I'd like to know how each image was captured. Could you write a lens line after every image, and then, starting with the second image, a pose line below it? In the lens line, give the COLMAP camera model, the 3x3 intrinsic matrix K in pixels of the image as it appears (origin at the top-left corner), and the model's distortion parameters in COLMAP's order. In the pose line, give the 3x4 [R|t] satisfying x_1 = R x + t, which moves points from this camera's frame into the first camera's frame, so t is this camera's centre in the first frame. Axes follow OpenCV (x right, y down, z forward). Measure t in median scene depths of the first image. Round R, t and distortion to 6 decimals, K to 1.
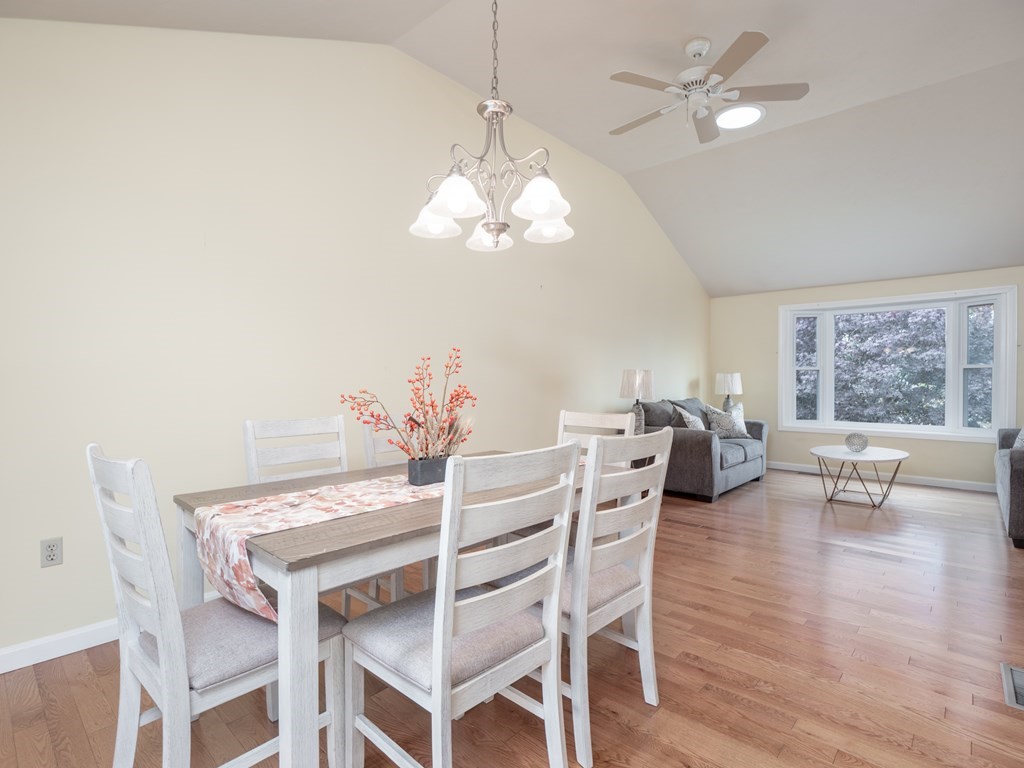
lens RADIAL K [[515.7, 0, 516.9], [0, 515.7, 380.3], [0, 0, 1]] dist [0.016551, -0.014311]
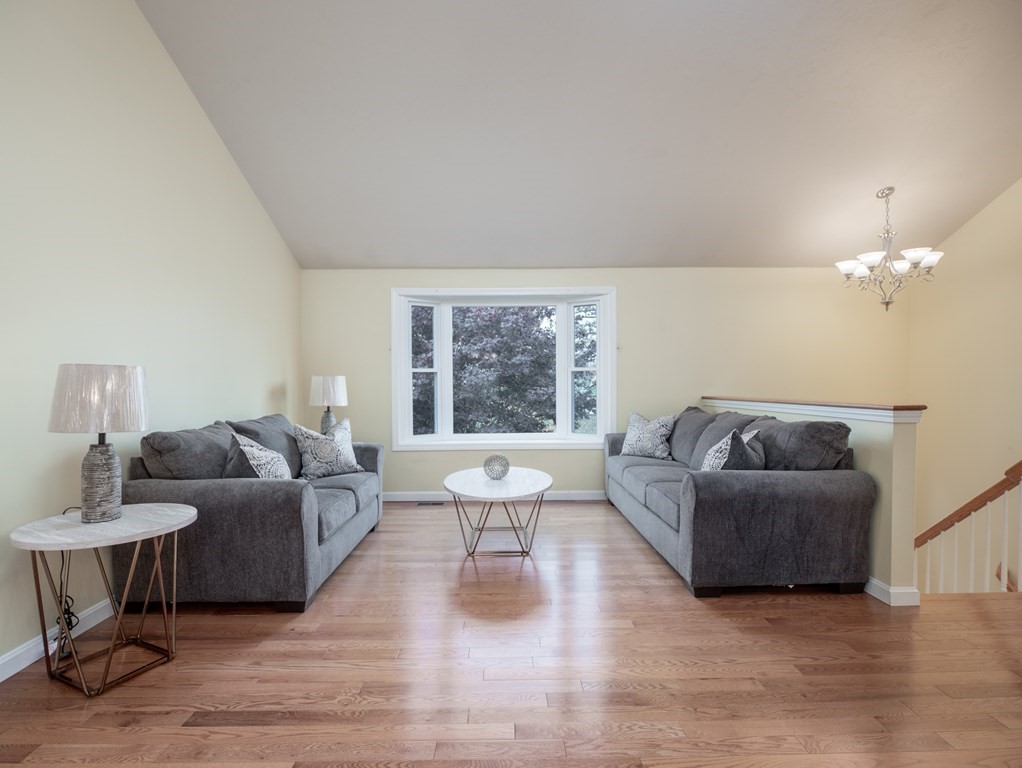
lens RADIAL K [[505.5, 0, 511.0], [0, 505.5, 384.0], [0, 0, 1]] dist [0.003247, -0.015398]
pose [[0.736866, -0.006188, 0.676010, 0.146671], [0.009142, 0.999958, -0.000811, -0.000475], [-0.675977, 0.006777, 0.736892, 0.374253]]
